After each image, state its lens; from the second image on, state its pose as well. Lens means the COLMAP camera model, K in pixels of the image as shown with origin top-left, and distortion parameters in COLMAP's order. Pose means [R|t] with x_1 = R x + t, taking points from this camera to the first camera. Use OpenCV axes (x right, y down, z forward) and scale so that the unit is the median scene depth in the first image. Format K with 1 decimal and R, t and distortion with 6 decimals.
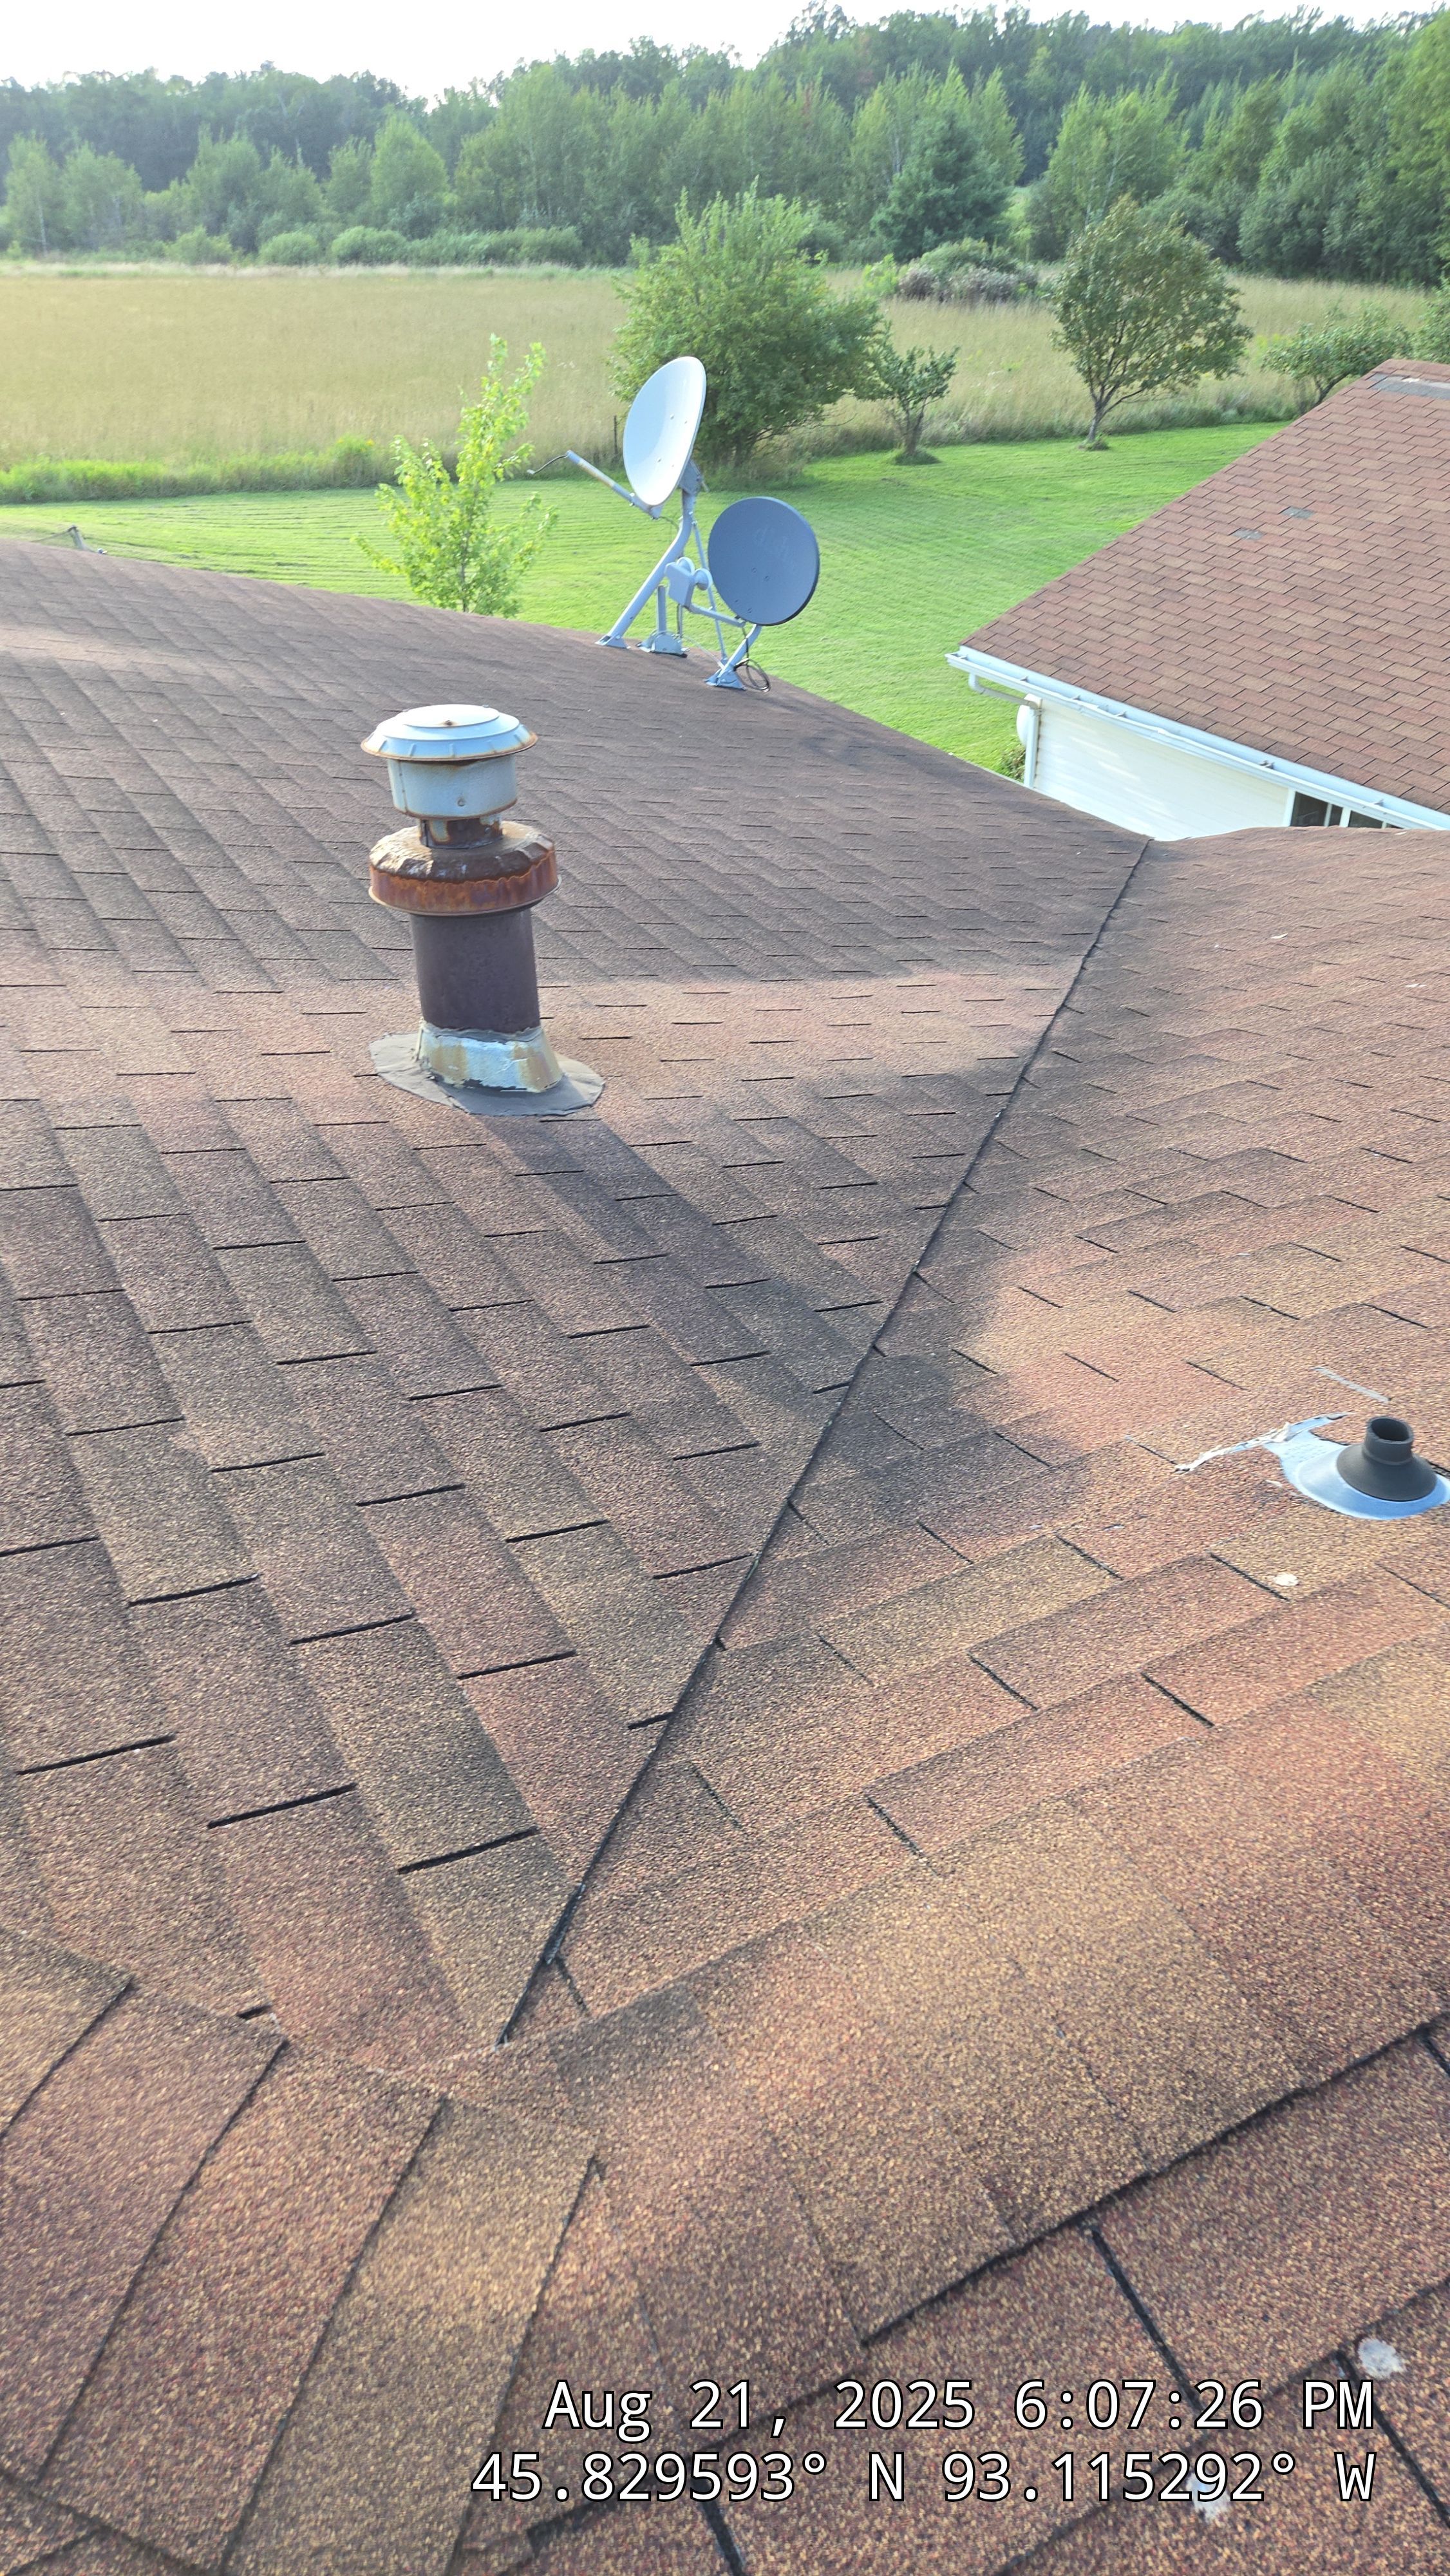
lens RADIAL K [[1757.5, 0, 725.0], [0, 1757.5, 1288.0], [0, 0, 1]] dist [0.104072, -0.080647]
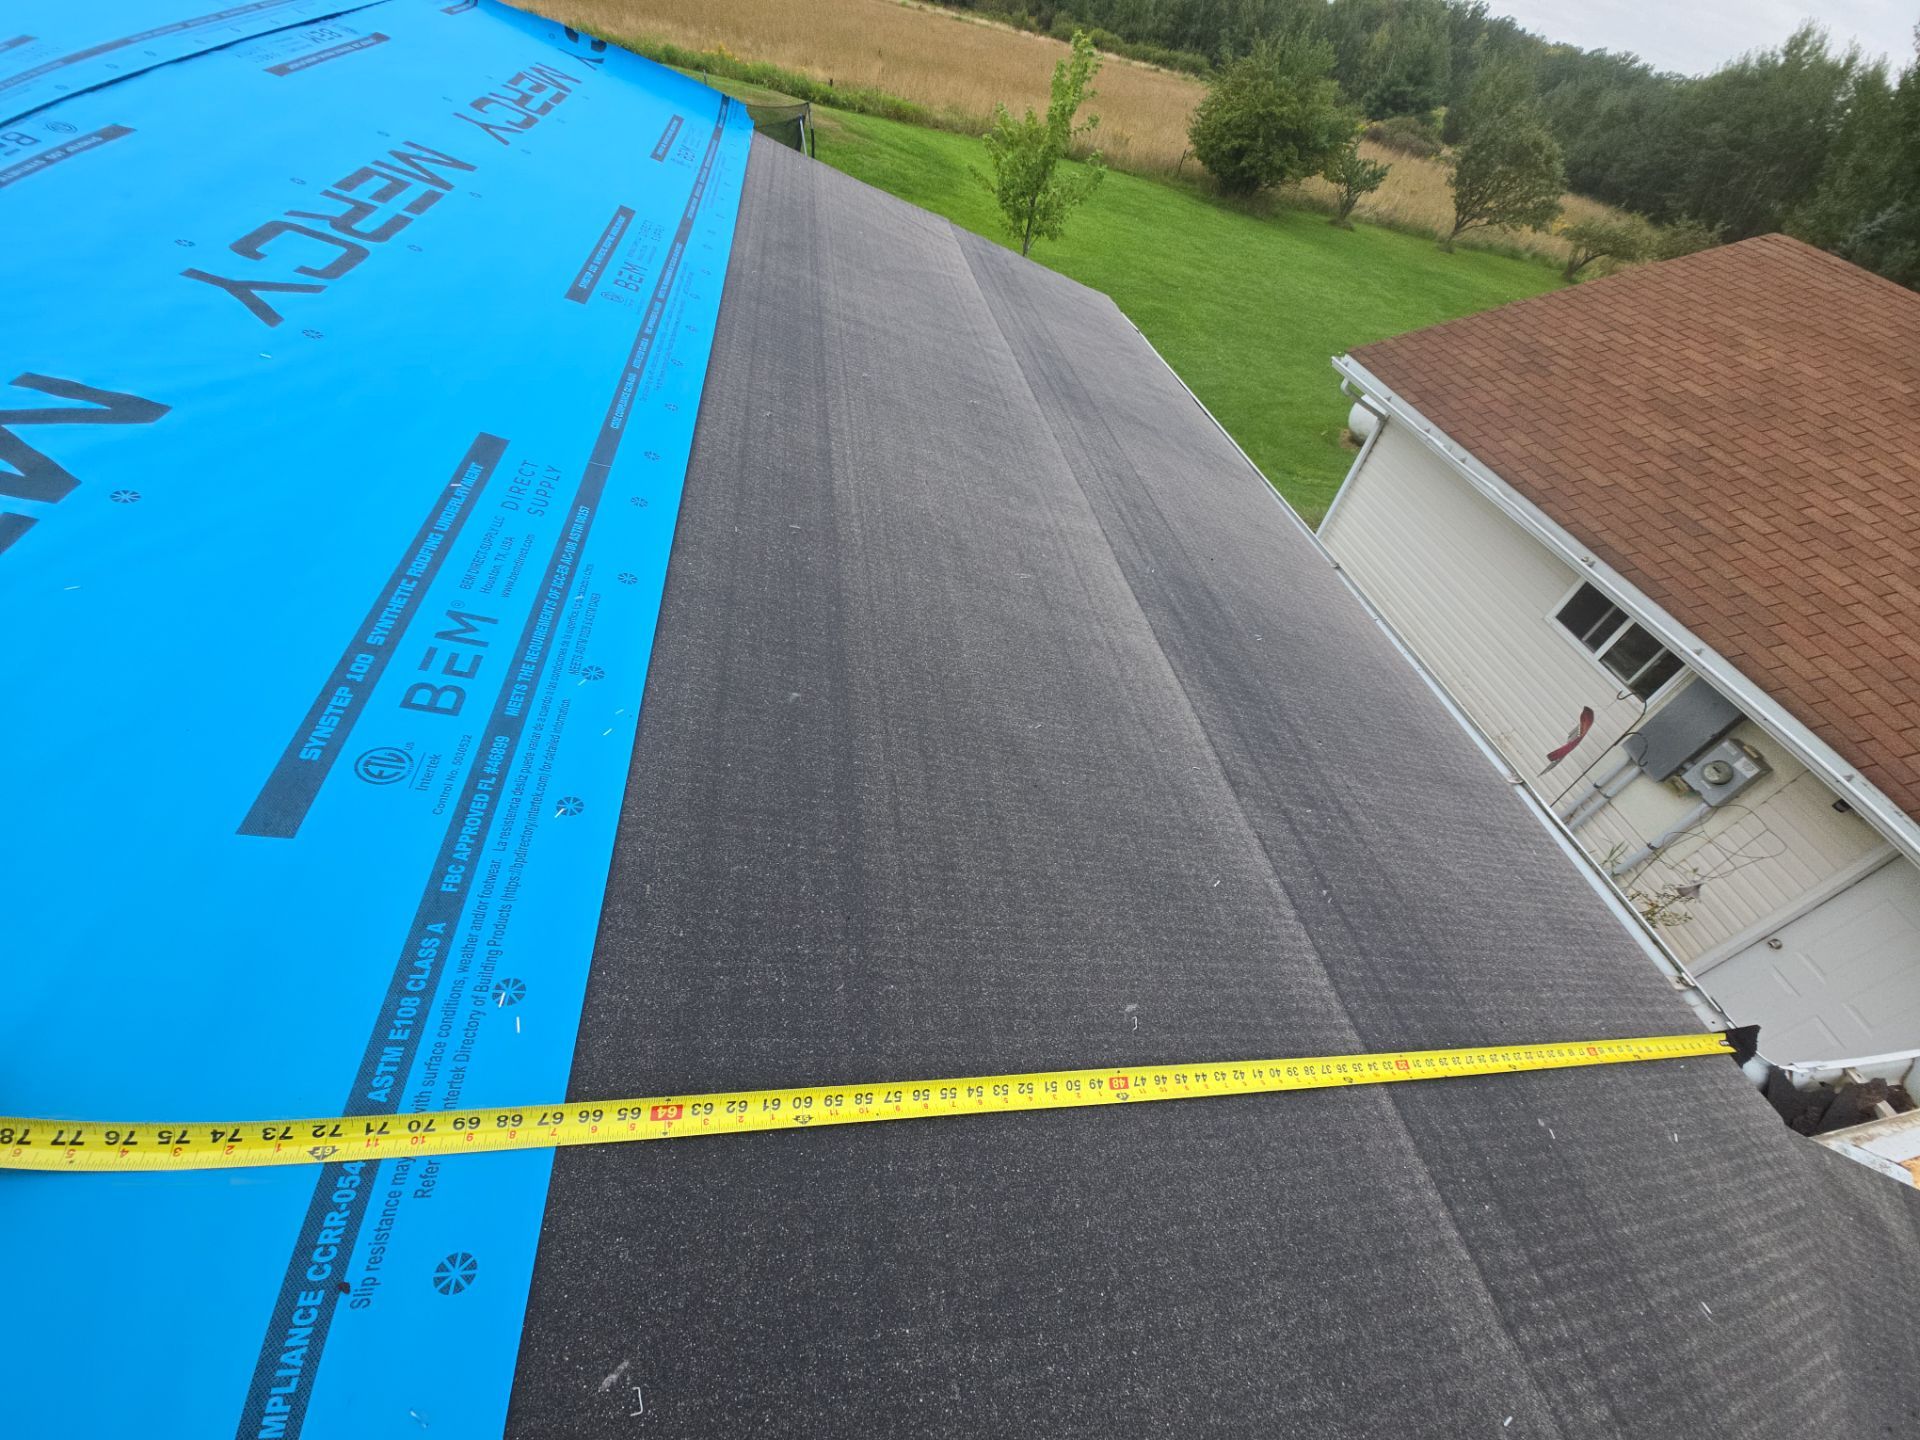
lens RADIAL K [[750.0, 0, 957.1], [0, 750.0, 748.7], [0, 0, 1]] dist [0.000018, -0.008782]
pose [[0.930175, 0.354424, -0.095695, 0.007890], [-0.324050, 0.915175, 0.239680, -0.047955], [0.172526, -0.191934, 0.966124, 0.130745]]
